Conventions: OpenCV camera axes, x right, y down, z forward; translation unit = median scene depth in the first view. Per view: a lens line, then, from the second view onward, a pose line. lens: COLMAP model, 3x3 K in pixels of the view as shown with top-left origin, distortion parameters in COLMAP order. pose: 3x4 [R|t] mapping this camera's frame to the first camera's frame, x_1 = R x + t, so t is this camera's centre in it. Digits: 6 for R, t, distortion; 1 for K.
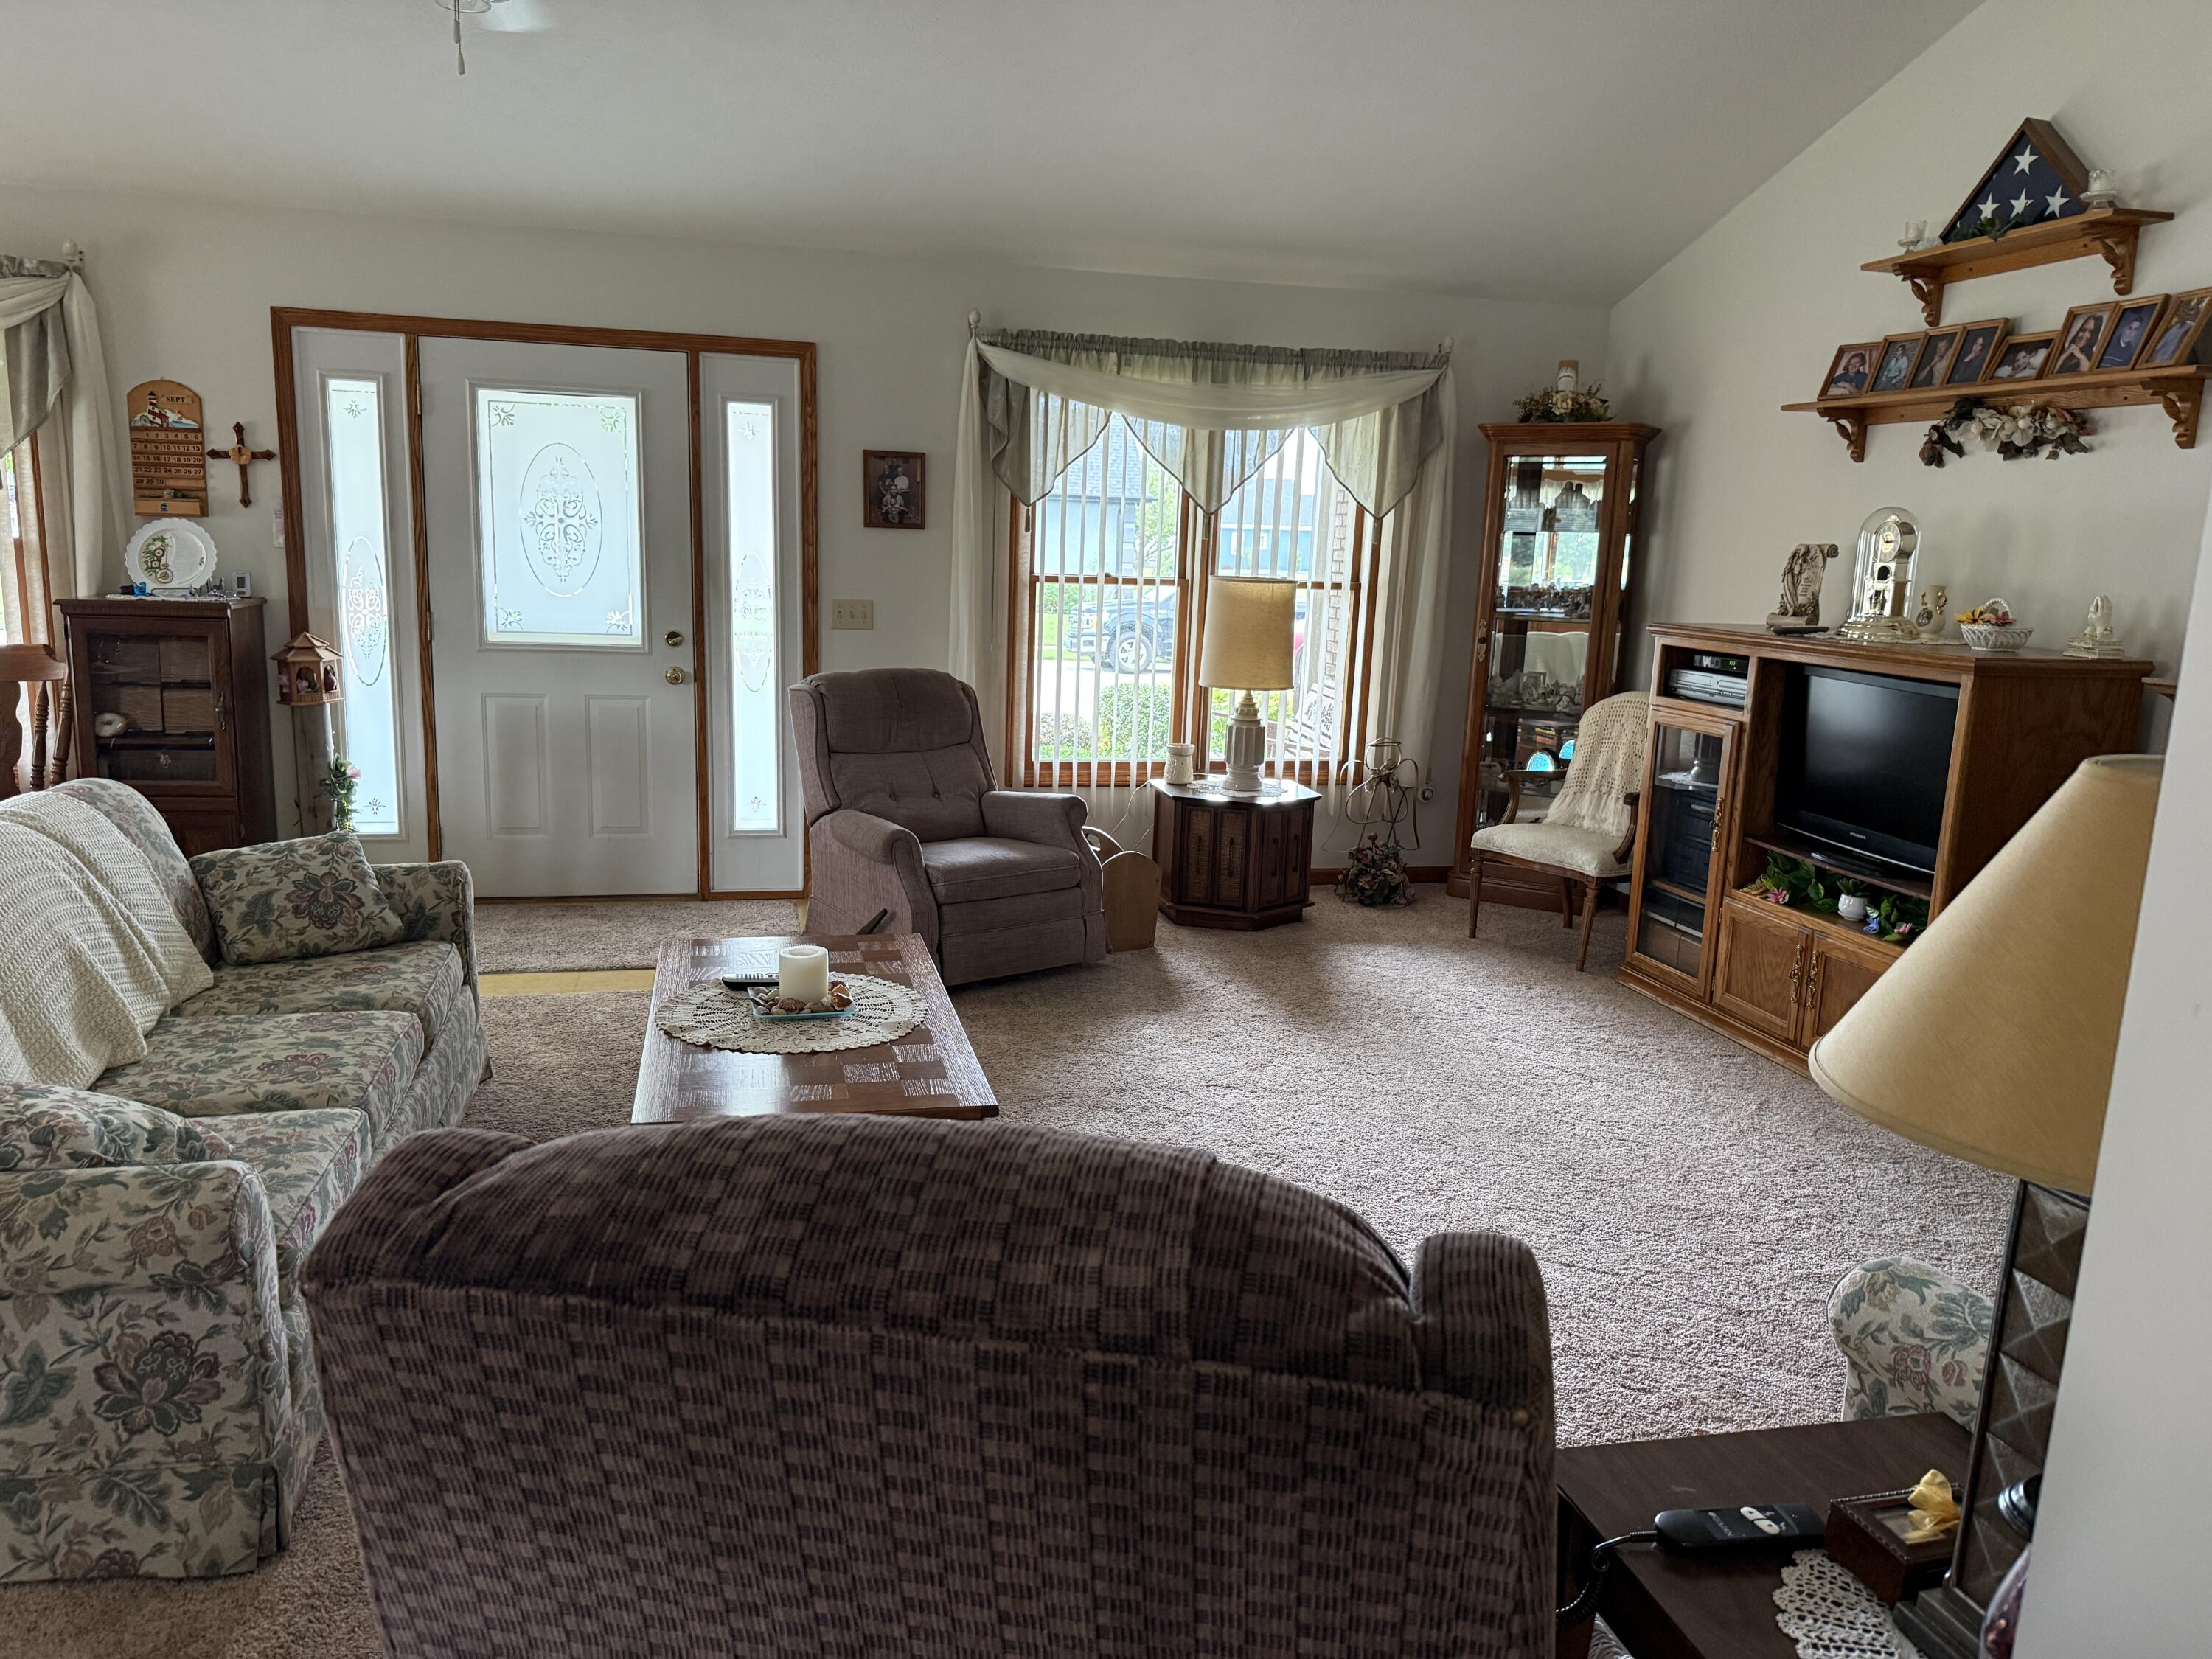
lens RADIAL K [[1550.2, 0, 1106.0], [0, 1550.2, 829.5], [0, 0, 1]] dist [0.118890, -0.191010]
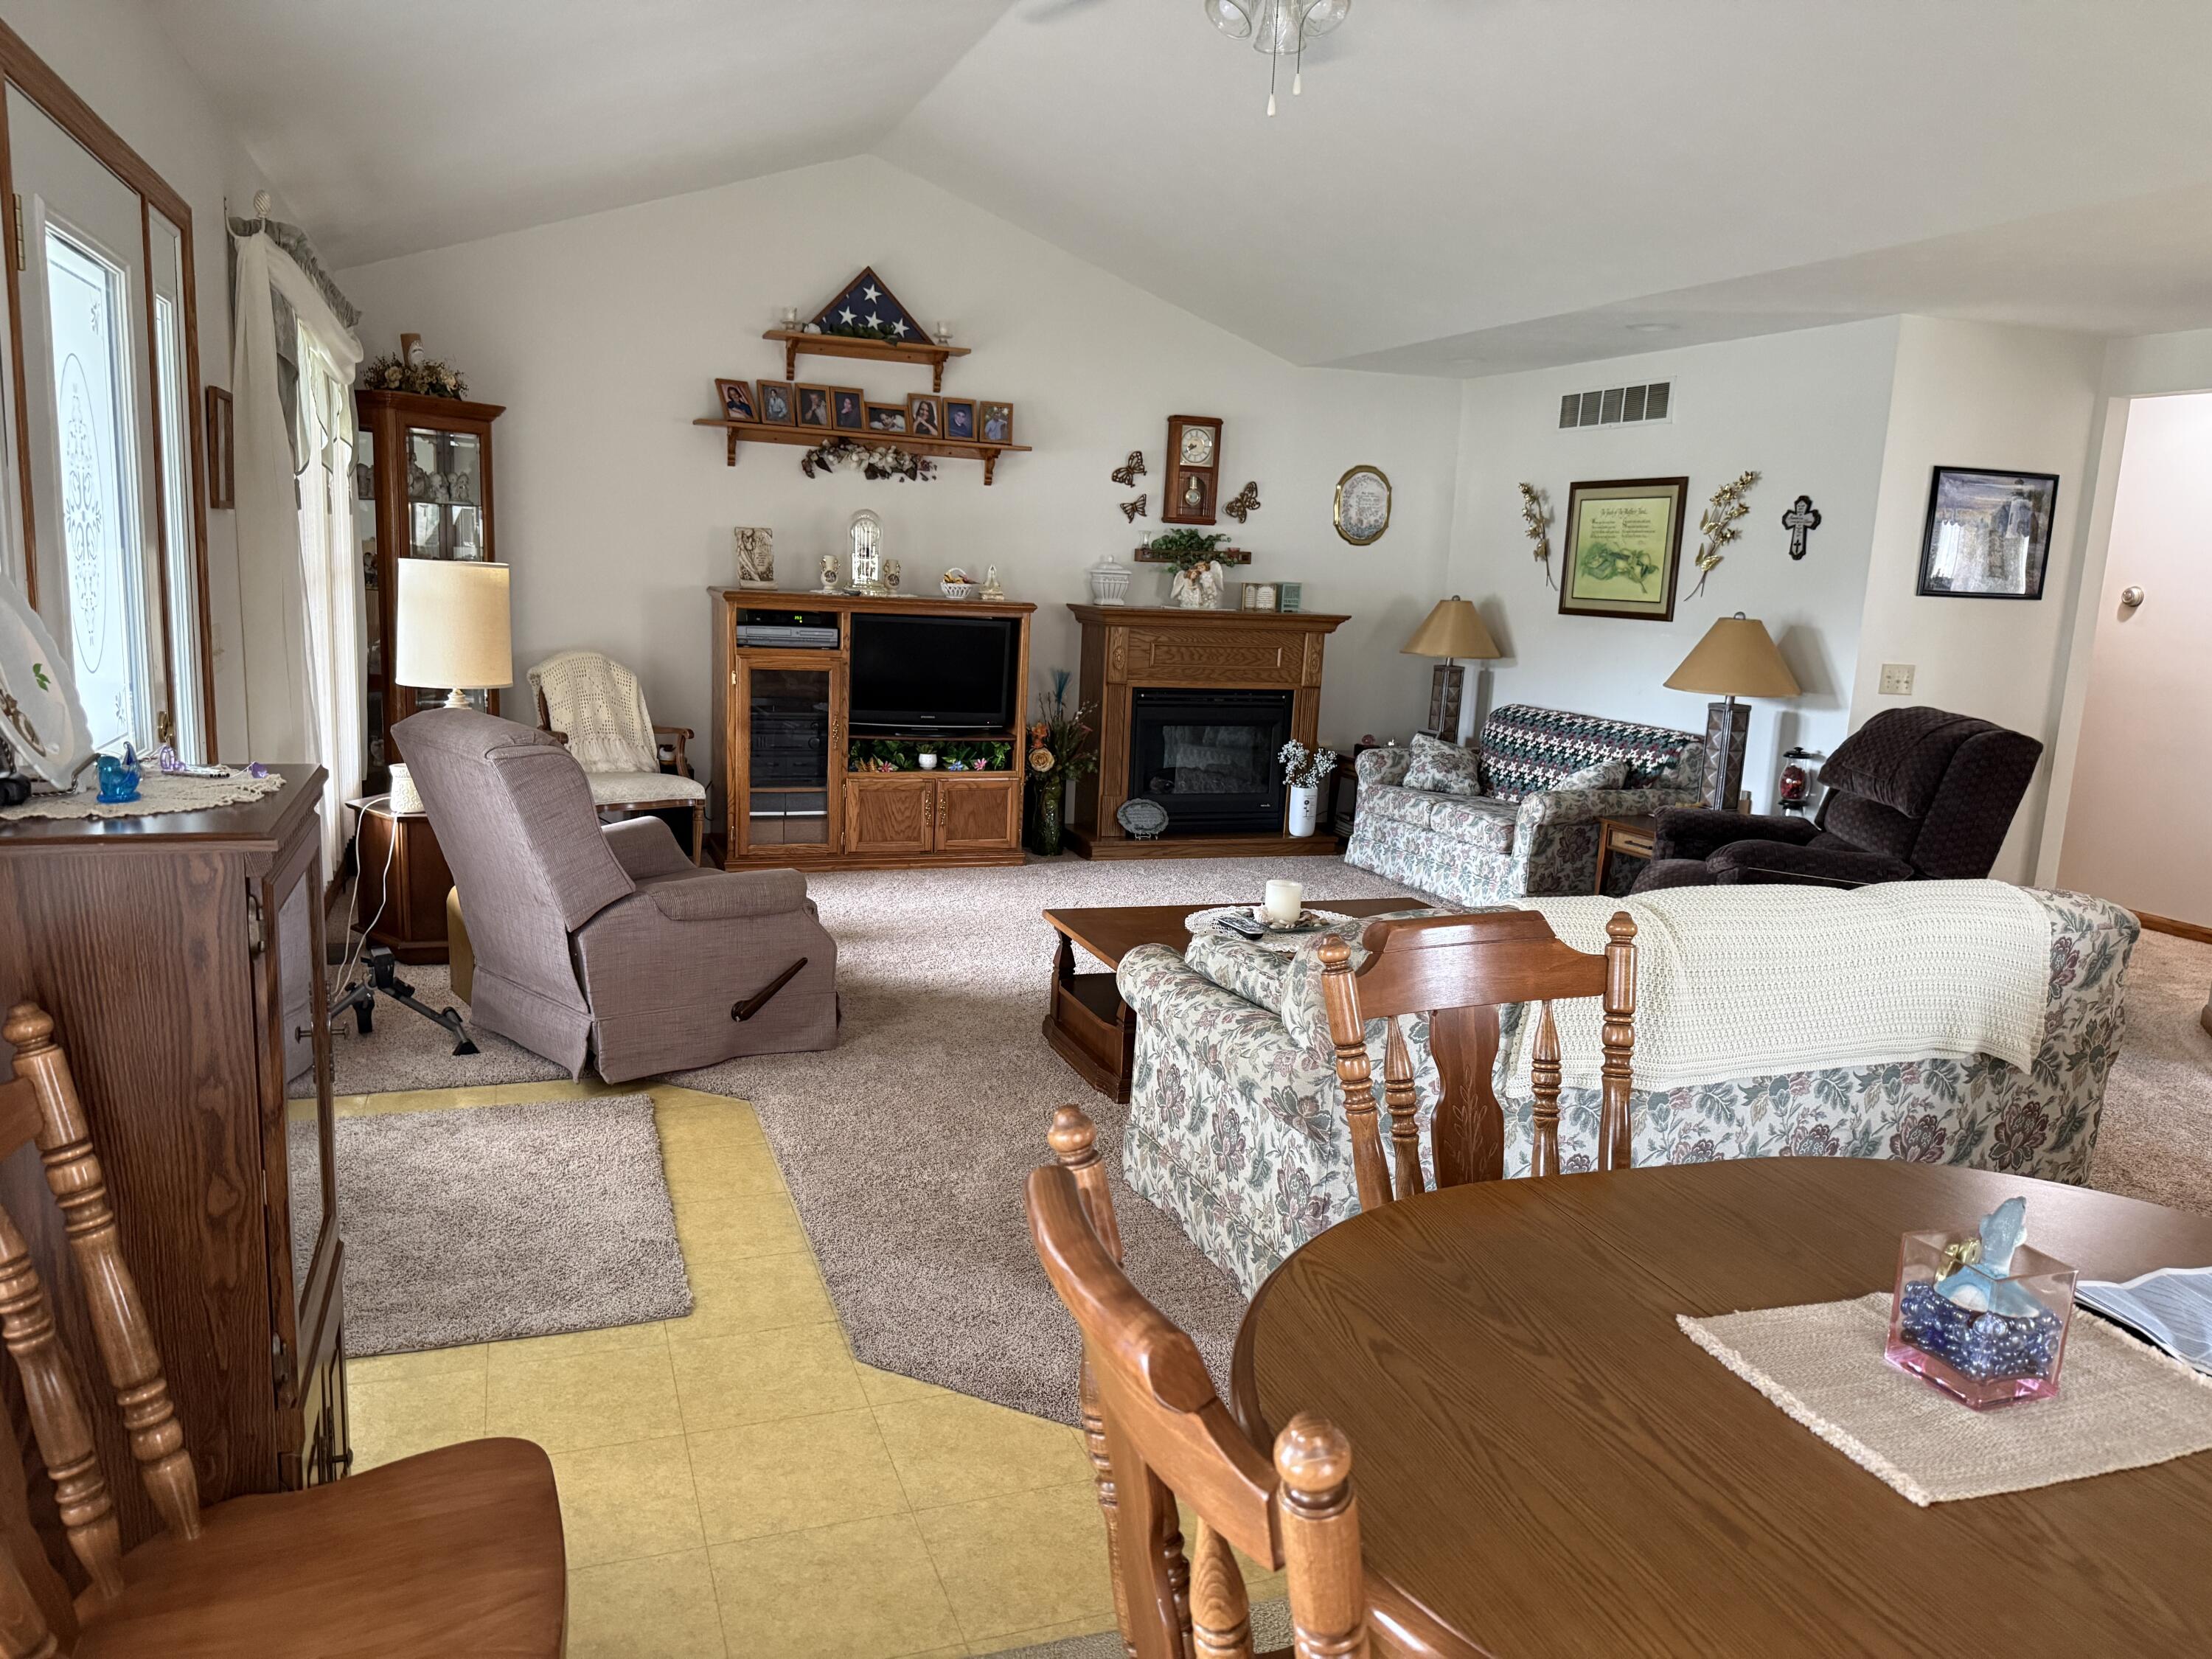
lens RADIAL K [[1538.6, 0, 1083.5], [0, 1538.6, 833.3], [0, 0, 1]] dist [0.119918, -0.173284]
pose [[-0.096752, -0.211586, 0.972559, -1.104968], [0.132237, 0.965748, 0.223259, -0.210572], [-0.986485, 0.150209, -0.065458, 0.945836]]
